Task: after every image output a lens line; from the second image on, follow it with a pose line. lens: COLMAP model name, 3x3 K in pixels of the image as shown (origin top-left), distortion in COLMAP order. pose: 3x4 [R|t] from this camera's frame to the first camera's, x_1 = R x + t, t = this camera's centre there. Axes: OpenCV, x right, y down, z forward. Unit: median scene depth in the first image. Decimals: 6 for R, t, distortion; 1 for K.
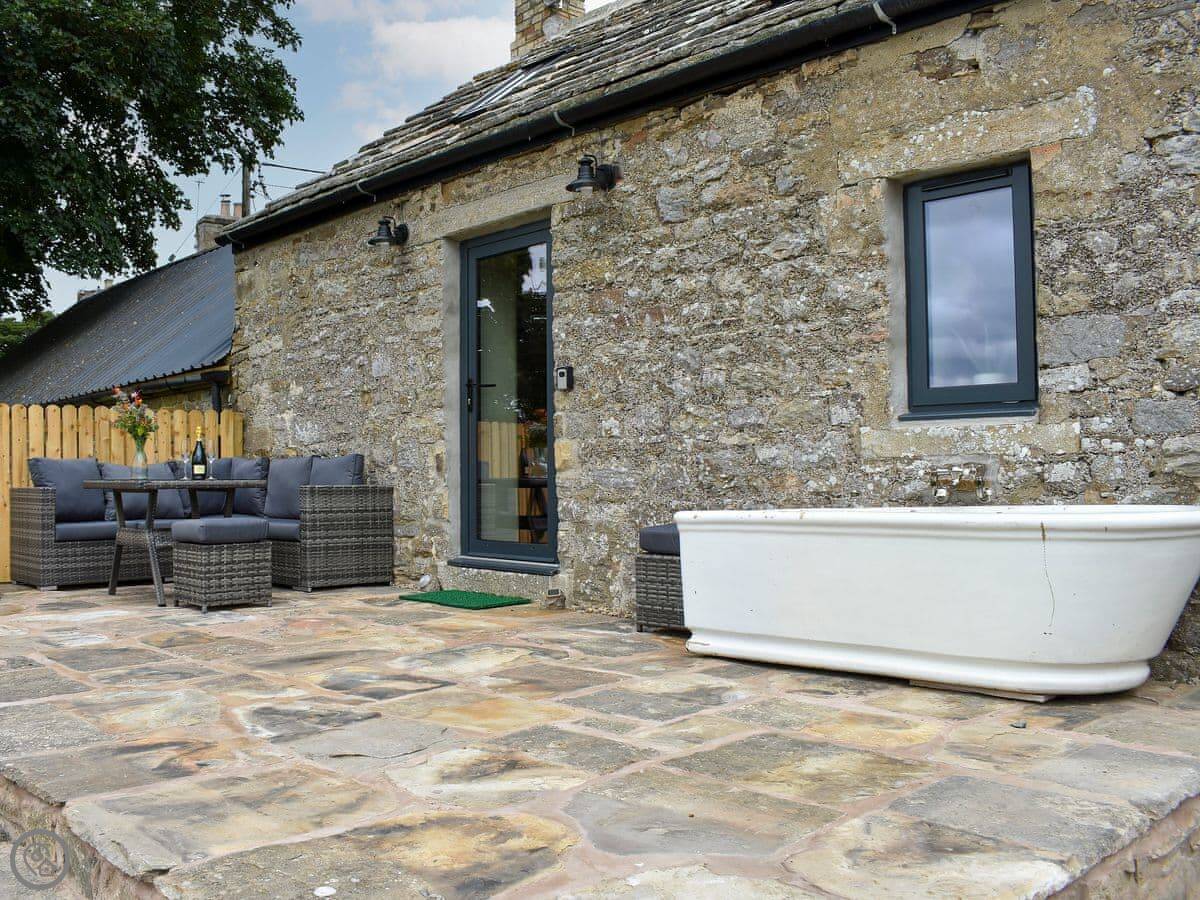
lens RADIAL K [[1133.3, 0, 532.8], [0, 1133.3, 465.8], [0, 0, 1]] dist [-0.101928, 0.012576]
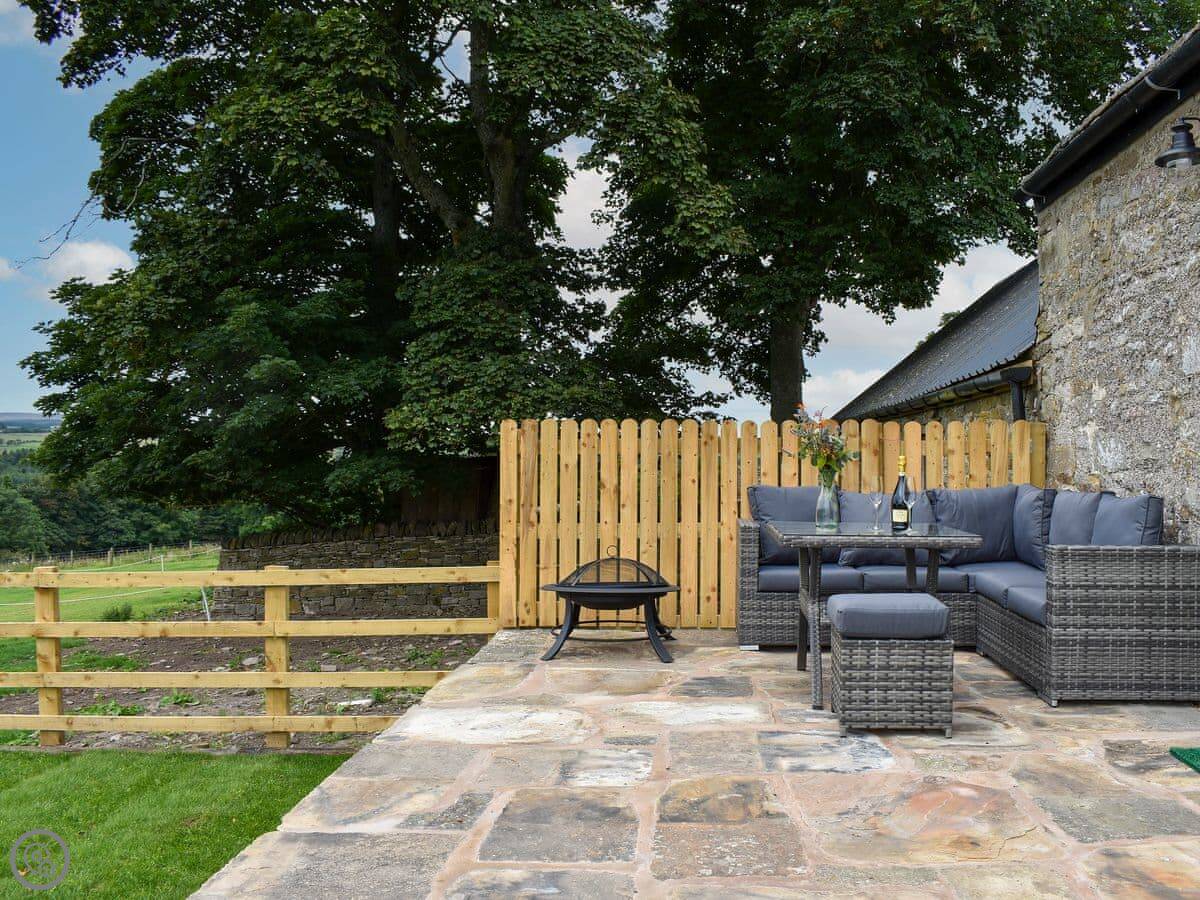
lens RADIAL K [[1077.9, 0, 628.5], [0, 1077.9, 449.3], [0, 0, 1]] dist [-0.090767, 0.013426]
pose [[0.694026, 0.008375, -0.719901, 0.073040], [-0.003458, 0.999960, 0.008299, -0.042707], [0.719941, -0.003270, 0.694027, 0.383421]]
